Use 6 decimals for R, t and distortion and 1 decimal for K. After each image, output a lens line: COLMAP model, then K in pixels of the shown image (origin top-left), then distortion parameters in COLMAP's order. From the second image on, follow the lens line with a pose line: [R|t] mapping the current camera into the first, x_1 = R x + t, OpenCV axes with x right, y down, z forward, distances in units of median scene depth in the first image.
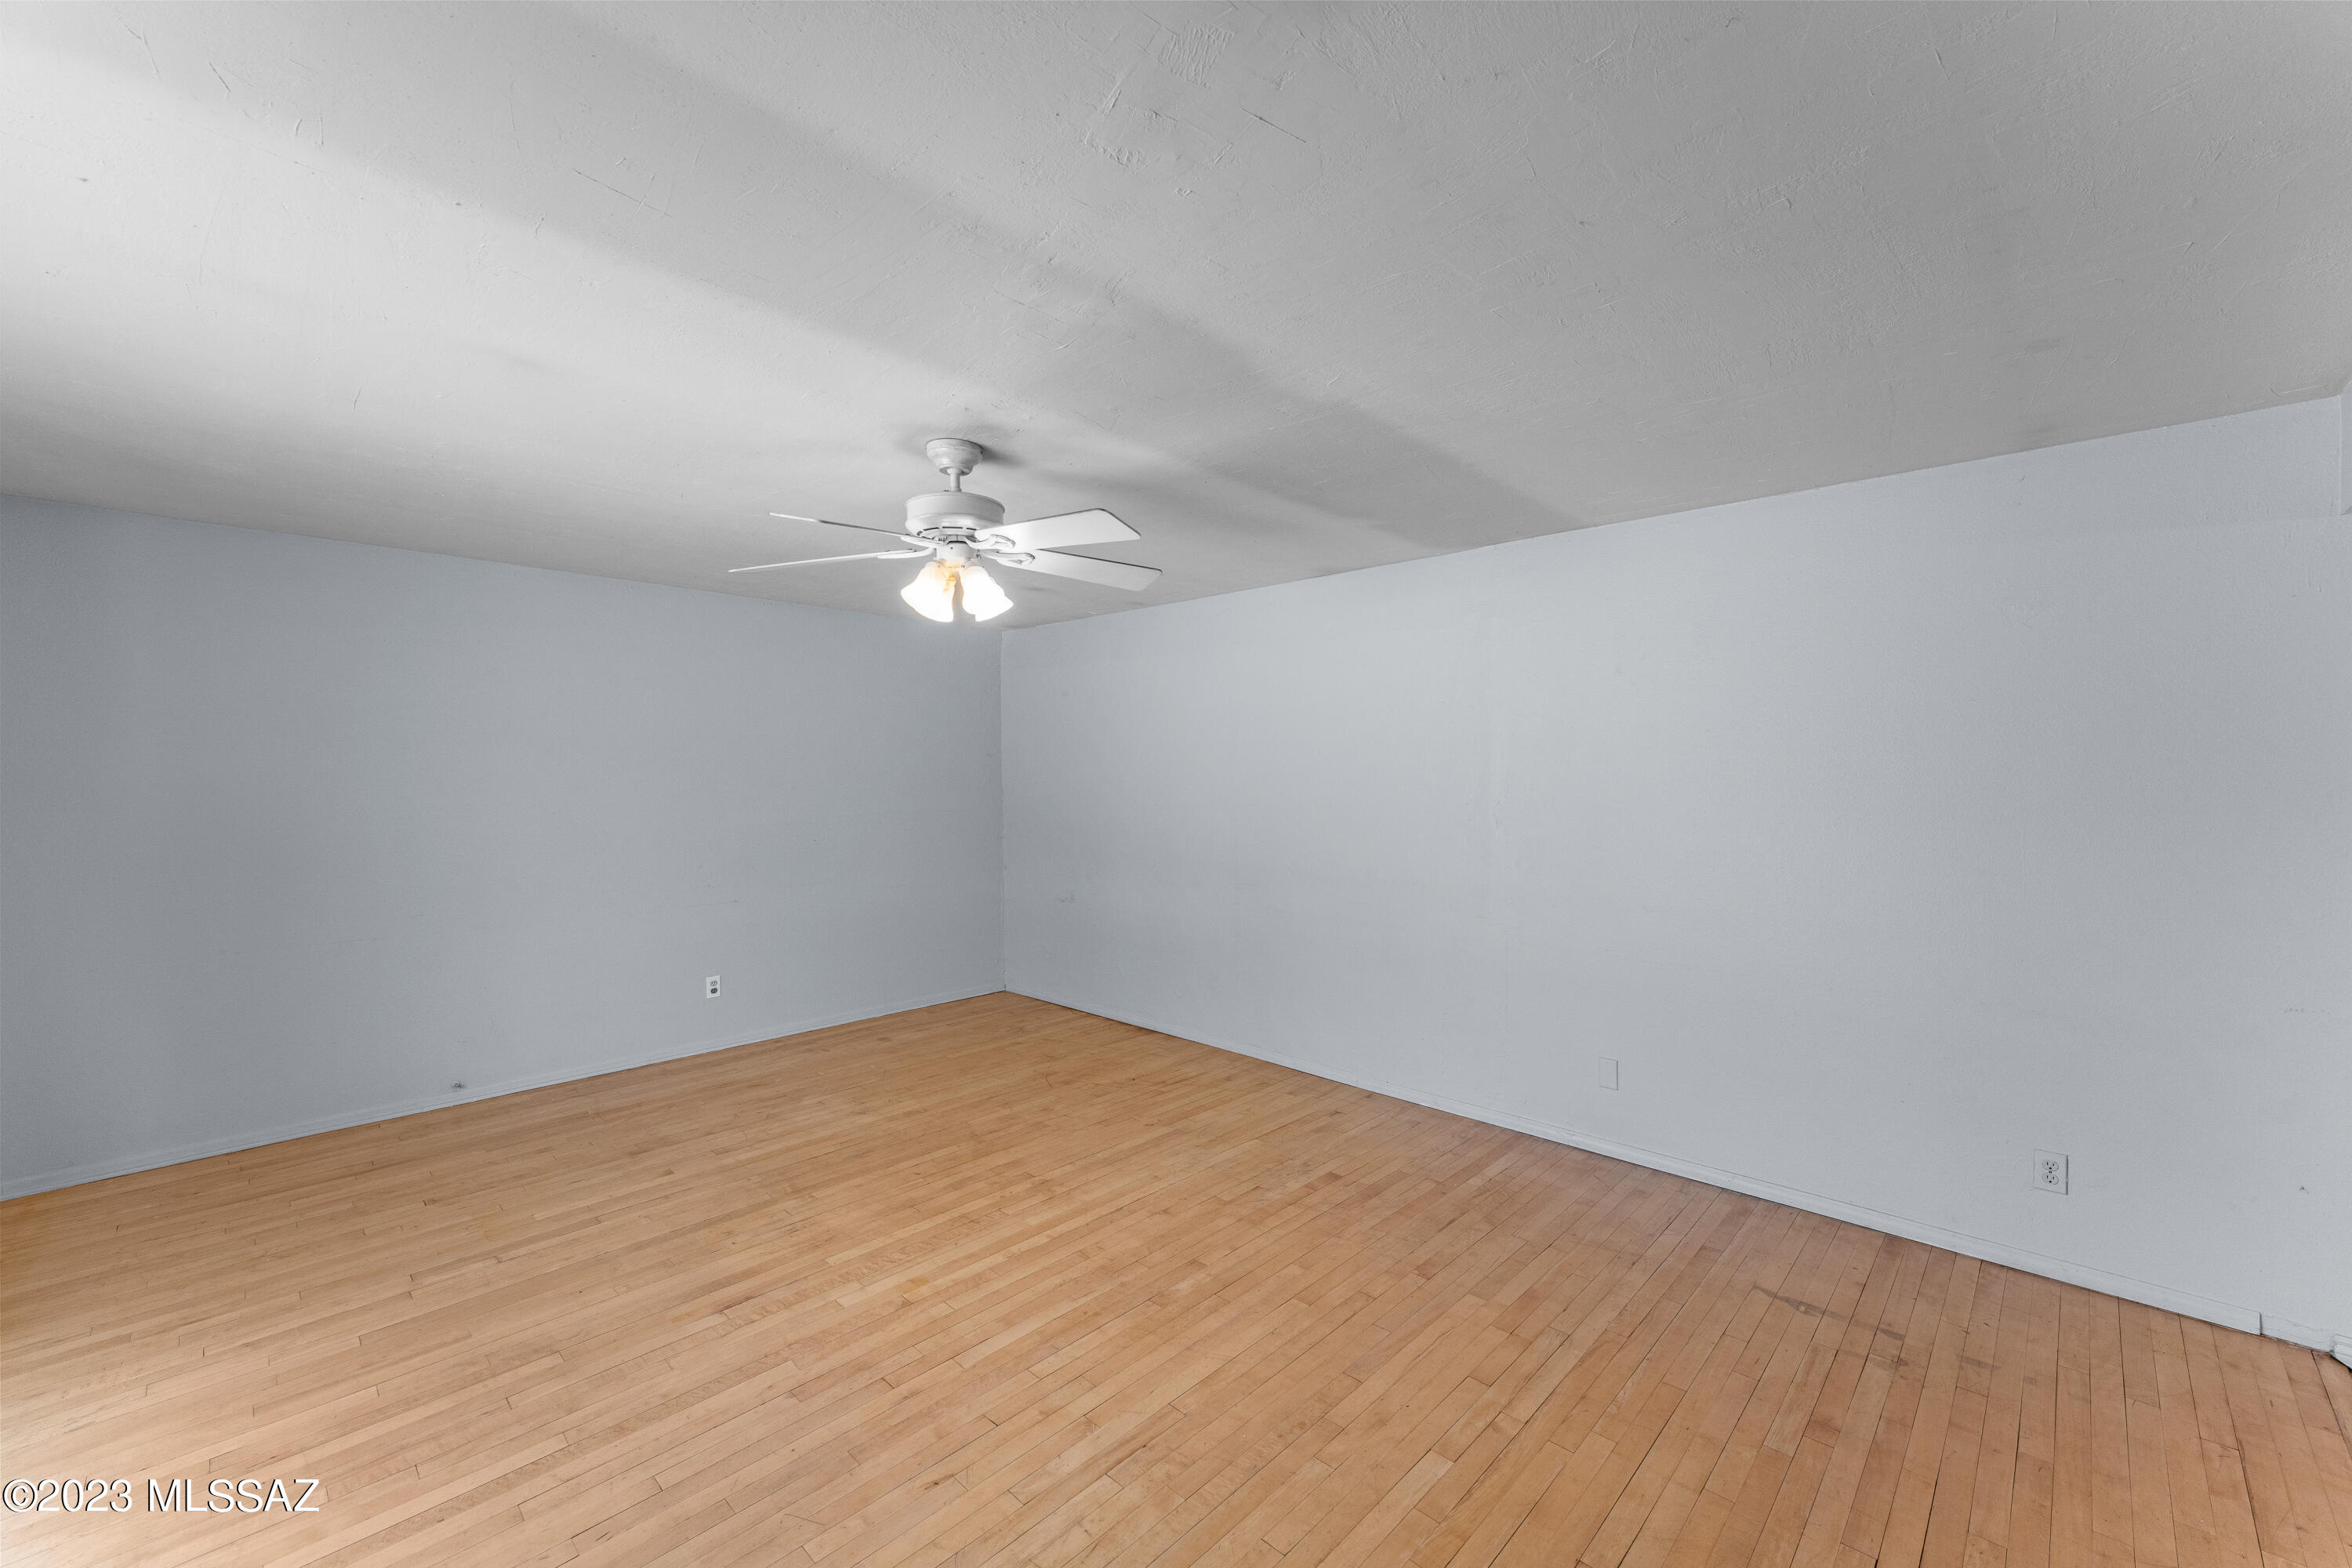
lens RADIAL K [[944.0, 0, 1175.0], [0, 944.0, 774.0], [0, 0, 1]] dist [0.001809, -0.000179]
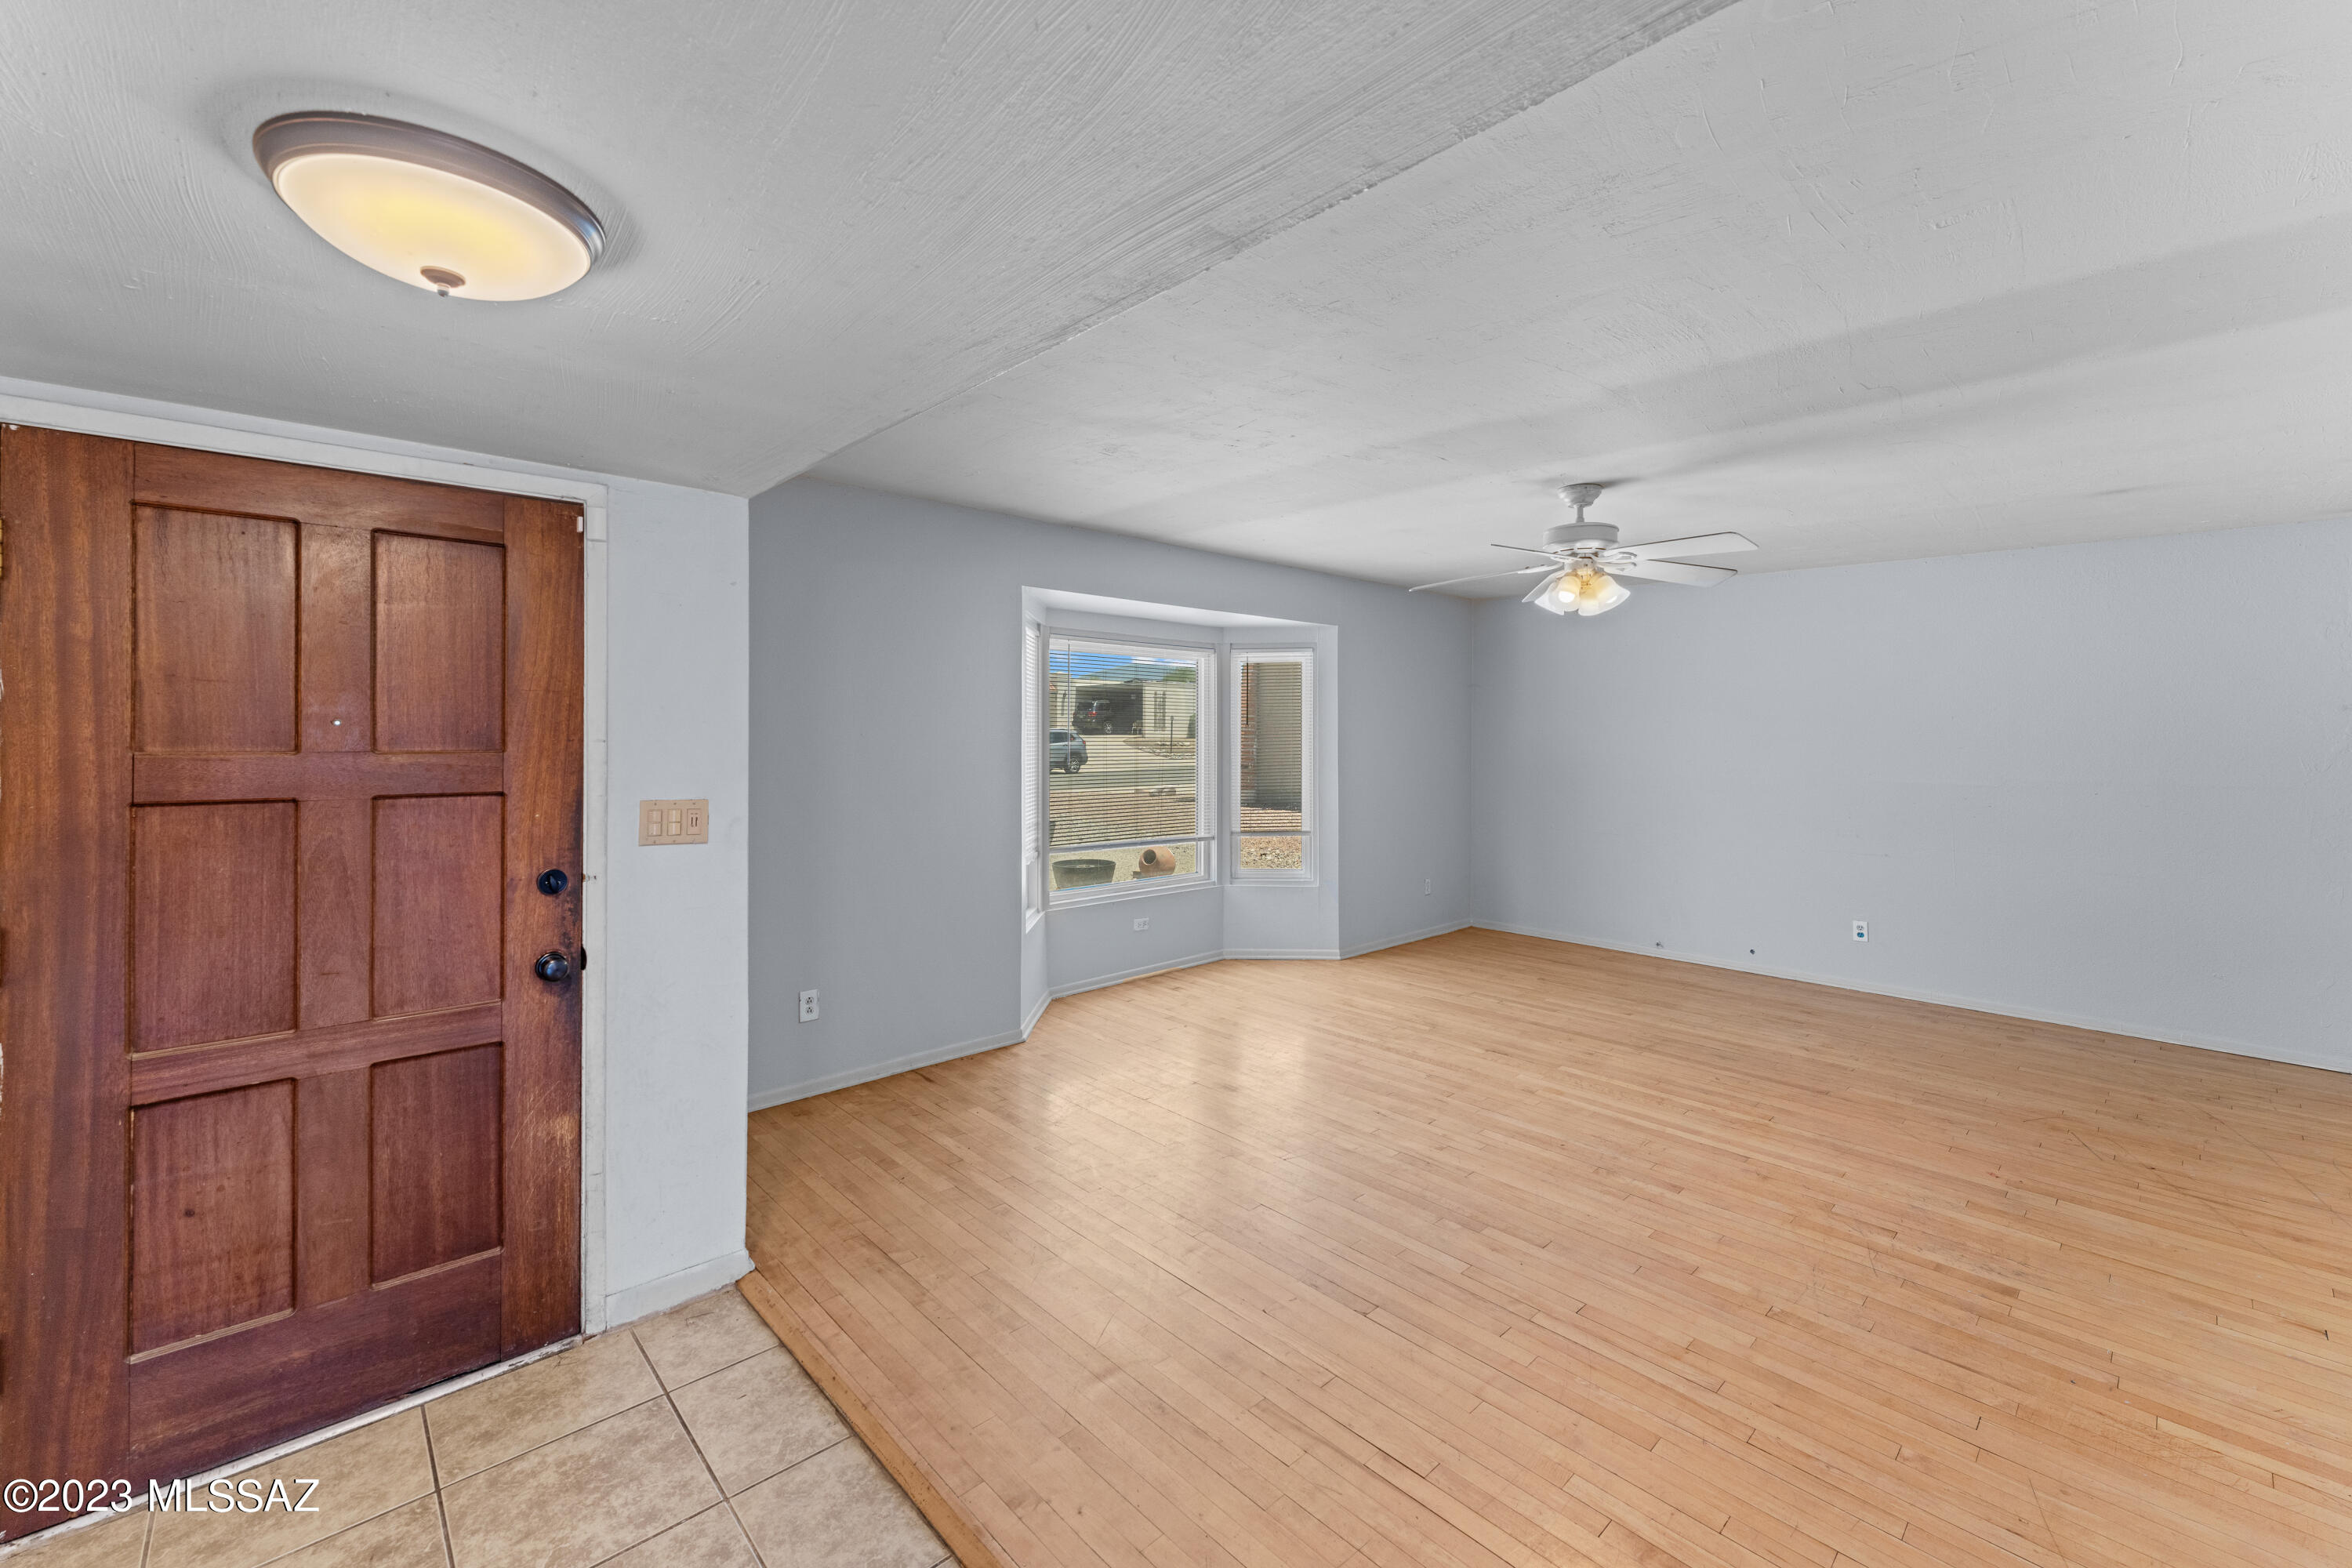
lens RADIAL K [[944.0, 0, 1158.0], [0, 944.0, 729.0], [0, 0, 1]] dist [0.001809, -0.000179]
pose [[-0.064402, 0.001719, -0.997923, 1.034084], [-0.010323, 0.999944, 0.002389, 0.001336], [0.997871, 0.010455, -0.064381, 0.437872]]
